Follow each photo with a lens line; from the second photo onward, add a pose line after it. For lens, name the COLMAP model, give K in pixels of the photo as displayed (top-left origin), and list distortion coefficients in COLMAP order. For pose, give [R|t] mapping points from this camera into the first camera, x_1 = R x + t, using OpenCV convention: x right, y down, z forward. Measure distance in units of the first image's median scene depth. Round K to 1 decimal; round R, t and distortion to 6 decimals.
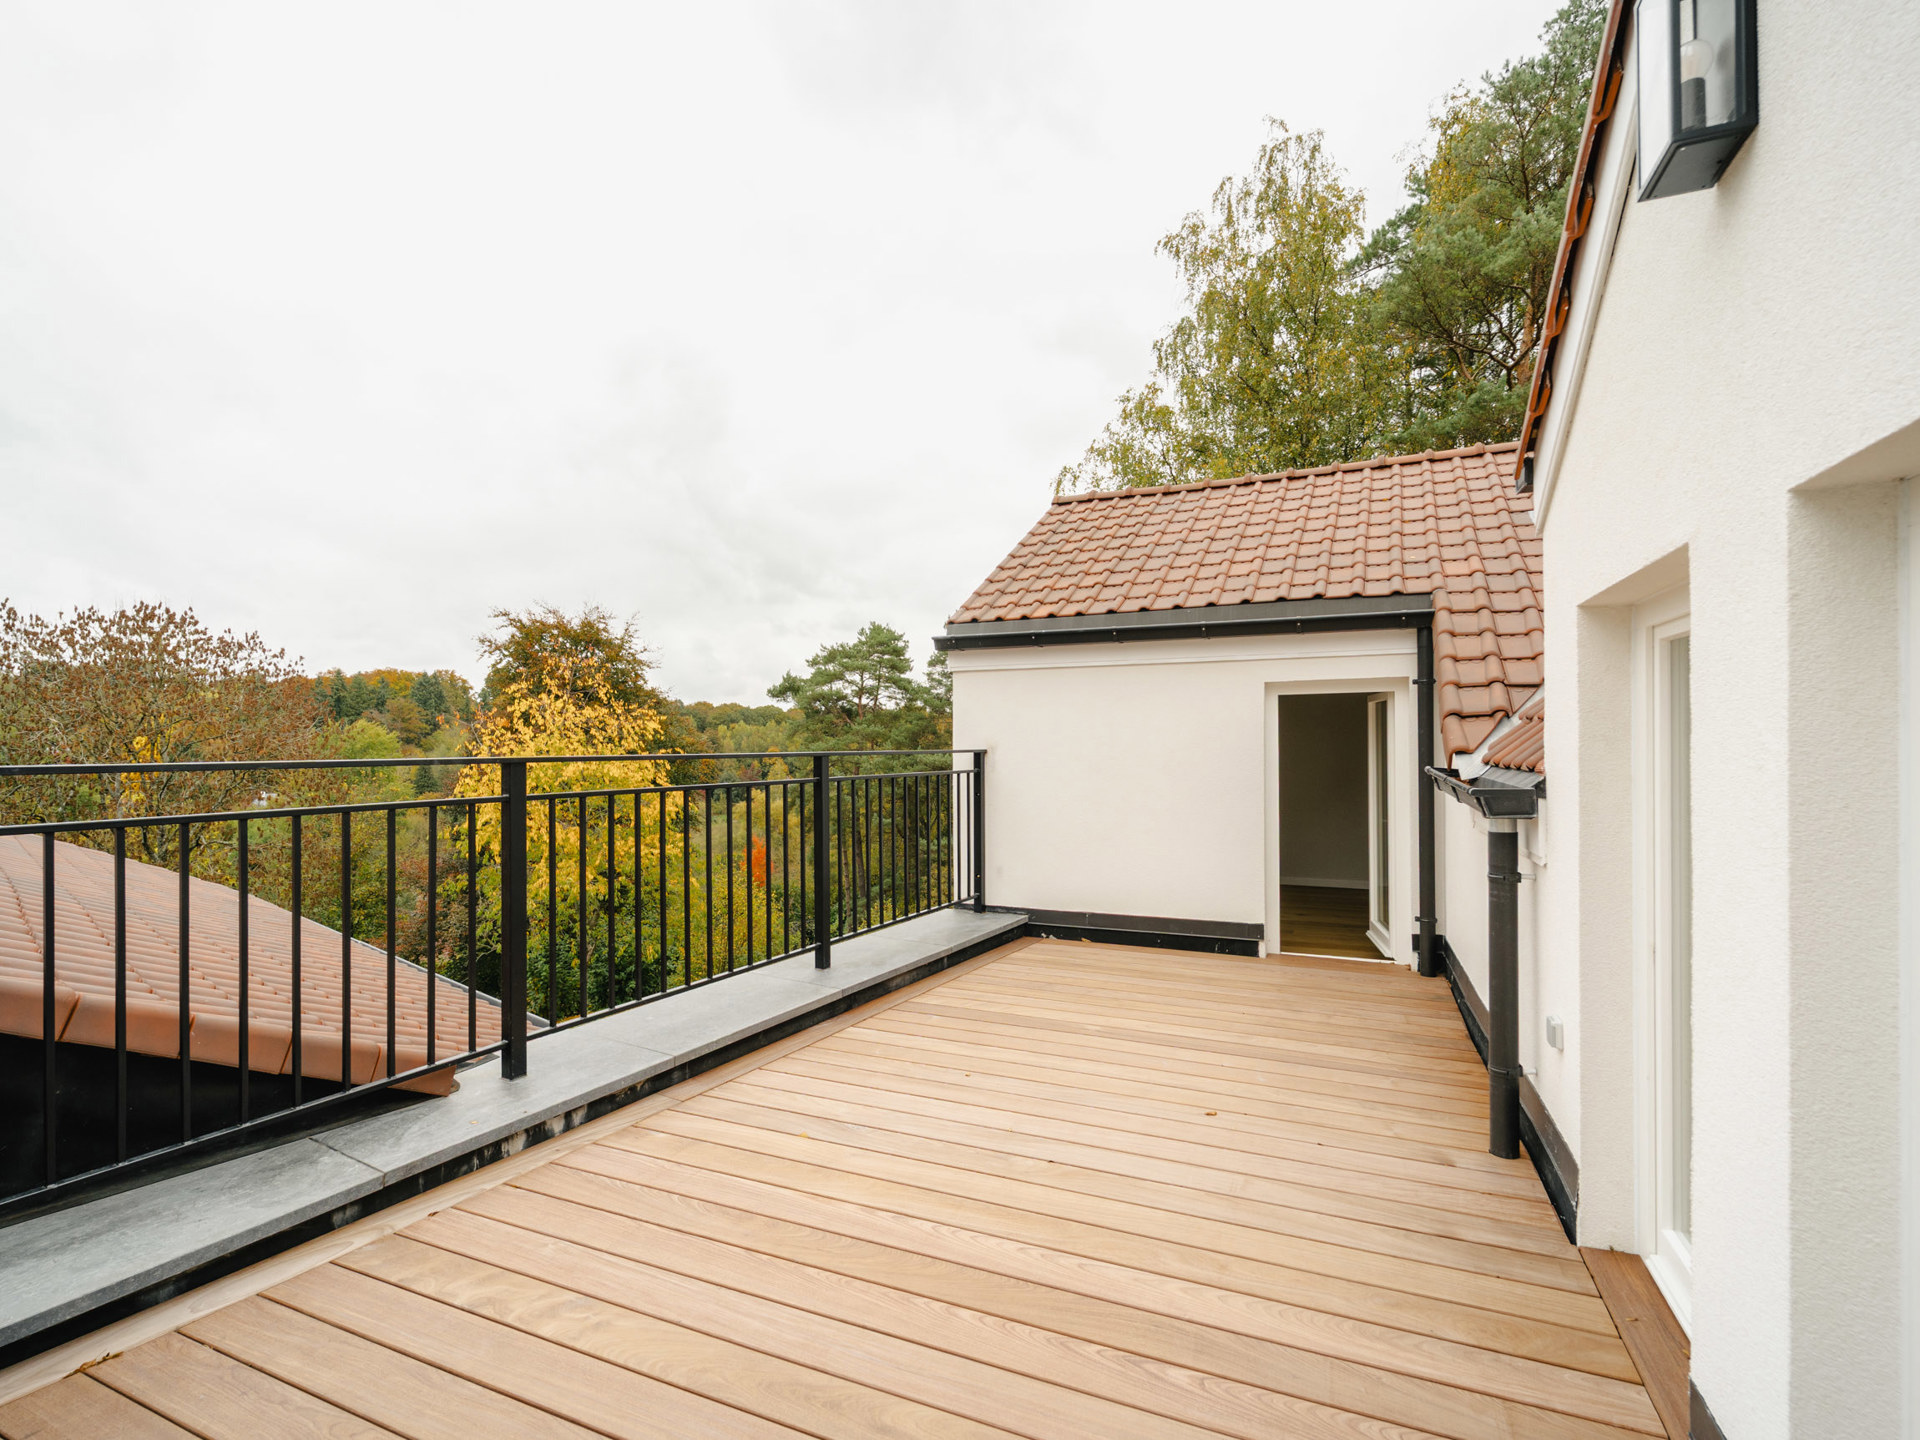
lens RADIAL K [[856.6, 0, 964.3], [0, 856.6, 733.3], [0, 0, 1]] dist [-0.000218, -0.000128]
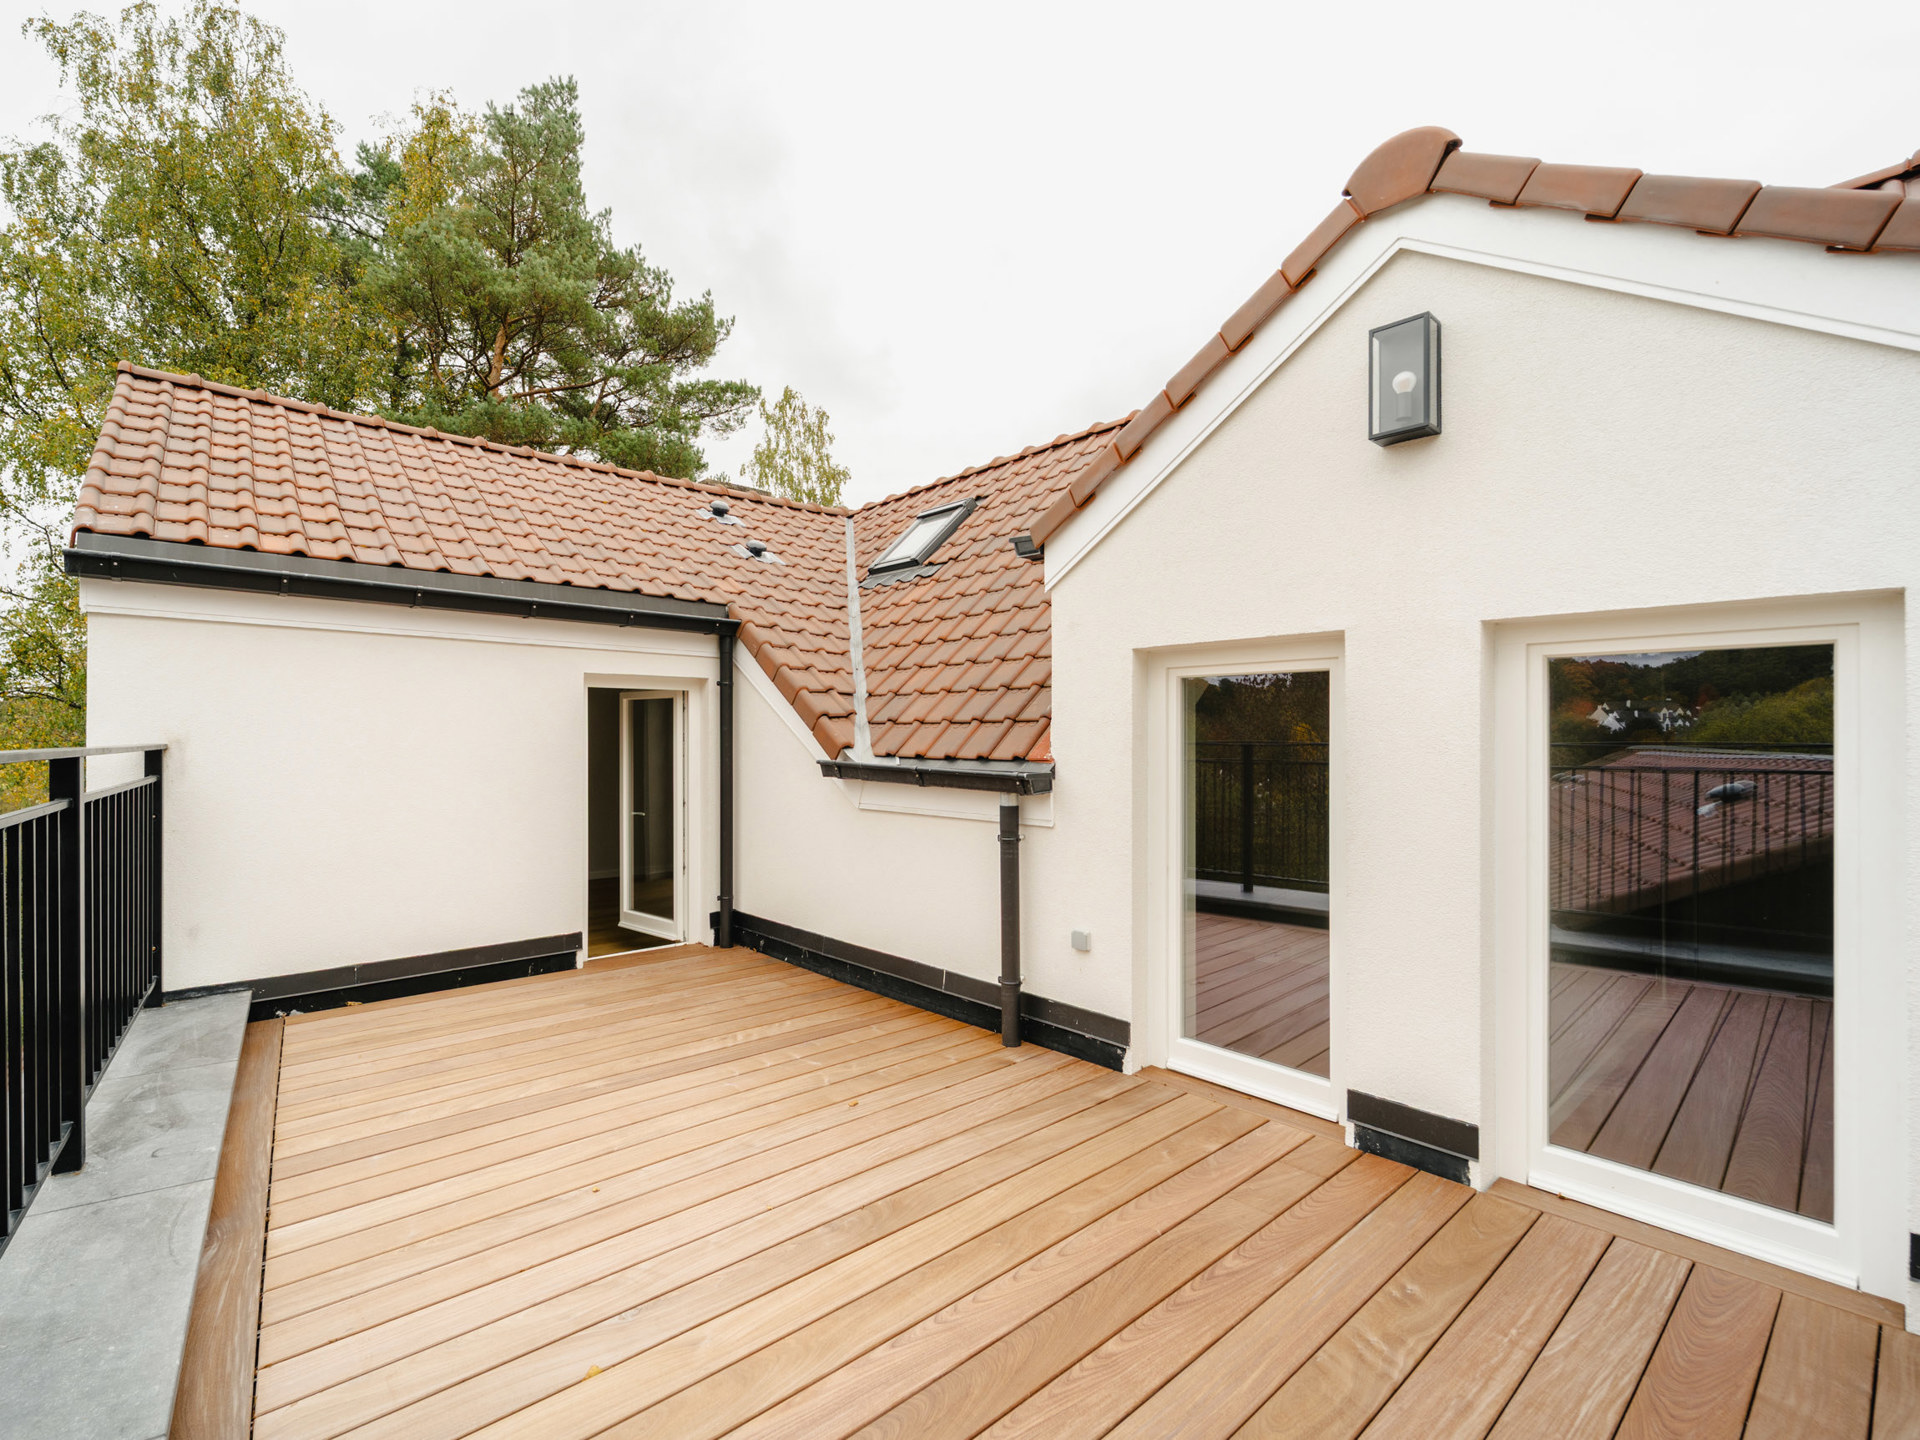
lens RADIAL K [[879.4, 0, 842.1], [0, 879.4, 728.6], [0, 0, 1]] dist [-0.000868, -0.000862]
pose [[0.461598, 0.017607, 0.886914, -0.384486], [-0.016809, 0.999797, -0.011099, 0.007448], [-0.886930, -0.009785, 0.461801, 0.318316]]
